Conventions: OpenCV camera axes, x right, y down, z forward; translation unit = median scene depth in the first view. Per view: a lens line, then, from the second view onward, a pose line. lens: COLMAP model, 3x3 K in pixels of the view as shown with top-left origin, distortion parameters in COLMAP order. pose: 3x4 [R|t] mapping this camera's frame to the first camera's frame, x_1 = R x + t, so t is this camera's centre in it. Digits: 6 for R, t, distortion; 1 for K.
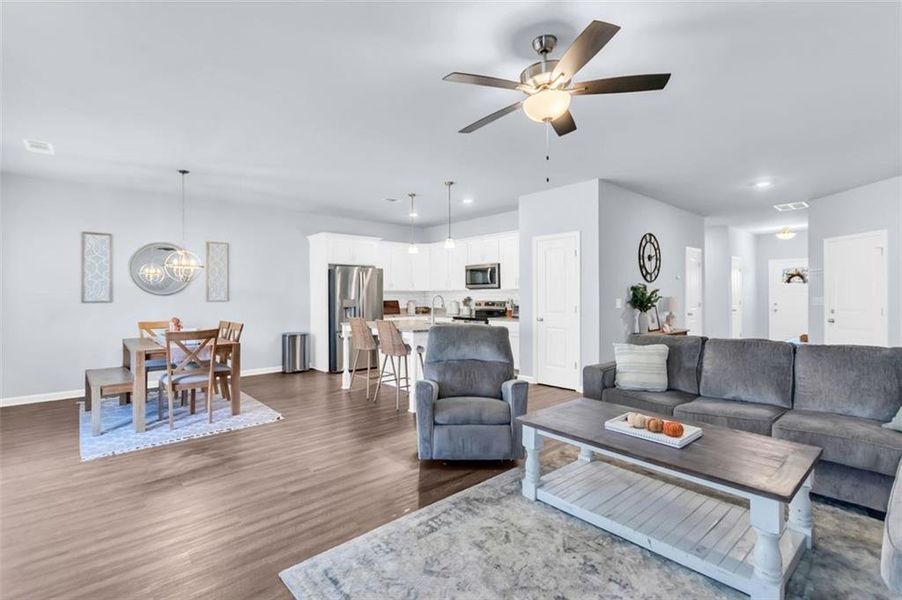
lens RADIAL K [[418.3, 0, 448.8], [0, 418.3, 296.8], [0, 0, 1]] dist [0.014528, -0.004515]
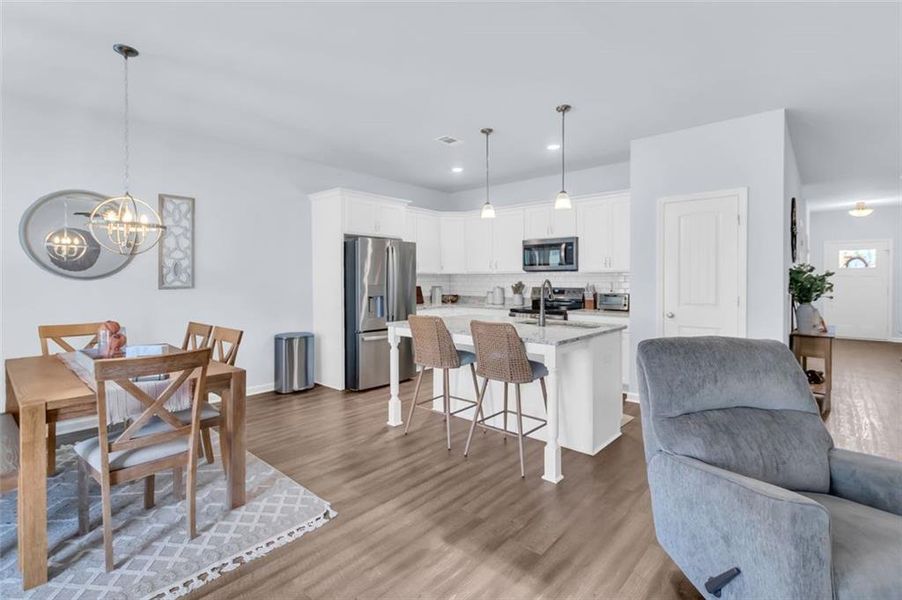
lens RADIAL K [[418.3, 0, 443.9], [0, 418.3, 284.2], [0, 0, 1]] dist [0.014528, -0.004515]
pose [[0.994045, 0.002940, 0.108930, -0.222796], [-0.003947, 0.999951, 0.009037, -0.002567], [-0.108899, -0.009414, 0.994008, 0.324881]]
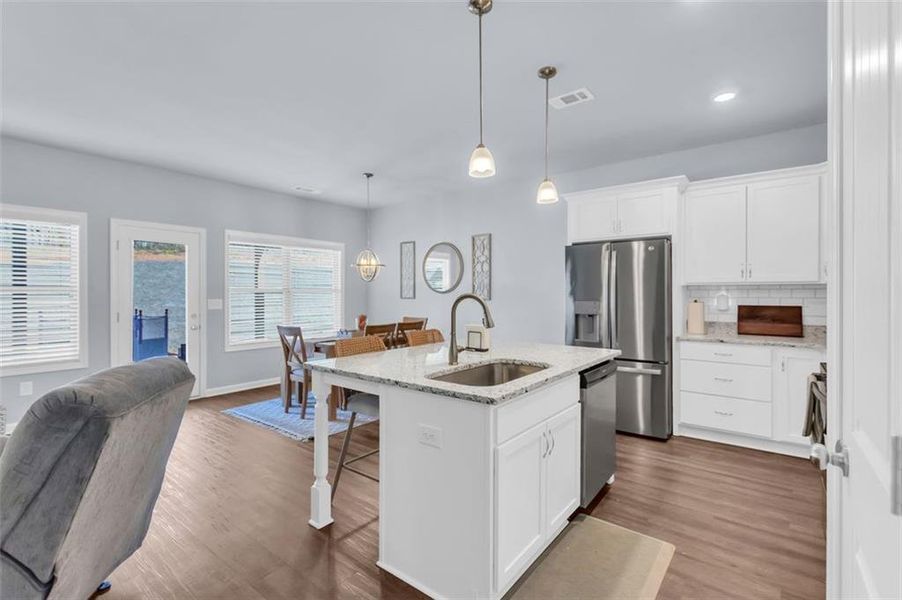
lens RADIAL K [[418.3, 0, 437.9], [0, 418.3, 291.7], [0, 0, 1]] dist [0.014528, -0.004515]
pose [[0.154047, 0.000624, -0.988063, 0.332858], [-0.002907, 0.999996, 0.000178, -0.006678], [0.988059, 0.002845, 0.154048, 0.790877]]
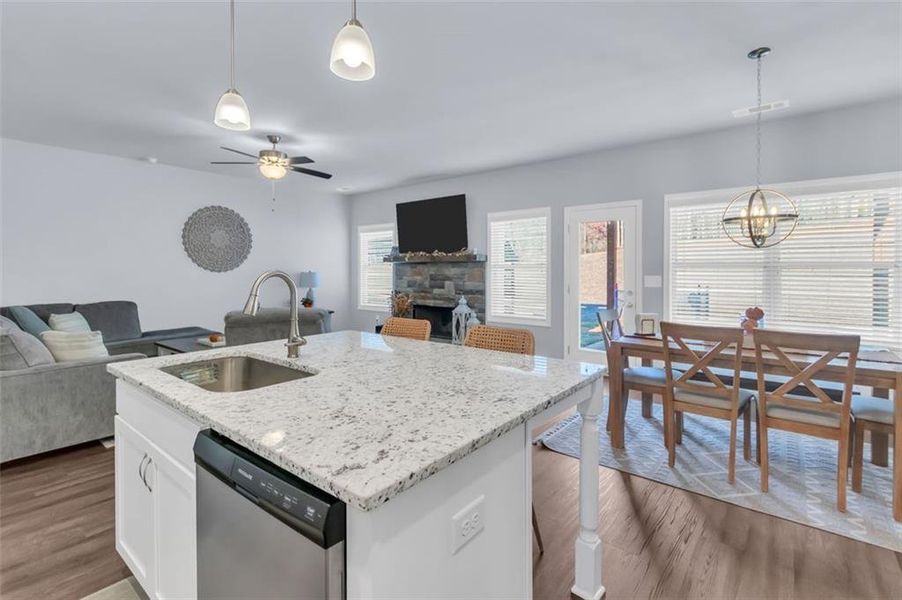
lens RADIAL K [[418.3, 0, 443.3], [0, 418.3, 272.4], [0, 0, 1]] dist [0.014528, -0.004515]
pose [[-0.988222, 0.006259, -0.152902, -0.090903], [0.004927, 0.999947, 0.009090, -0.005417], [0.152950, 0.008229, -0.988200, 1.175273]]
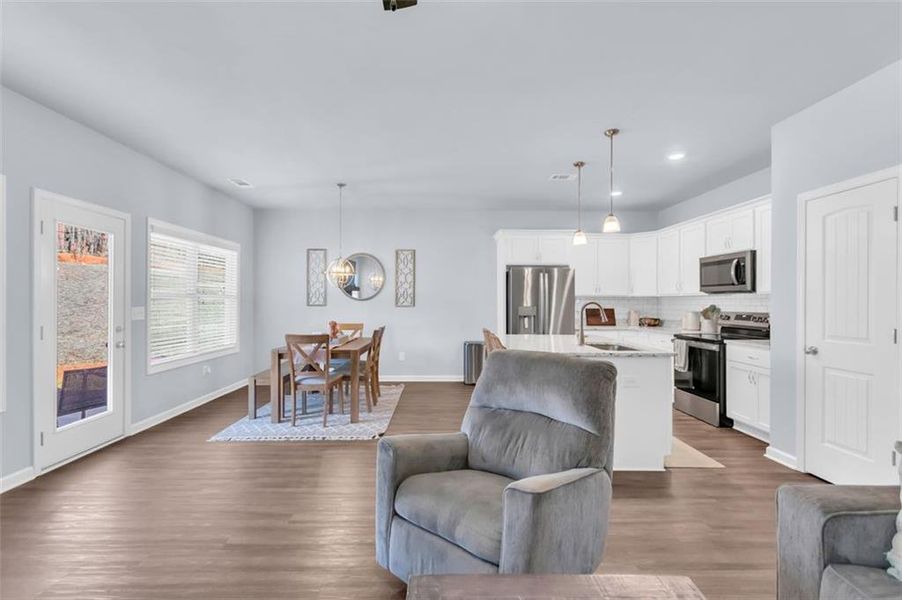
lens RADIAL K [[418.3, 0, 443.4], [0, 418.3, 299.8], [0, 0, 1]] dist [0.014528, -0.004515]
pose [[0.751877, 0.005252, -0.659283, 0.210092], [-0.009018, 0.999957, -0.002319, -0.003869], [0.659242, 0.007689, 0.751892, 0.290162]]
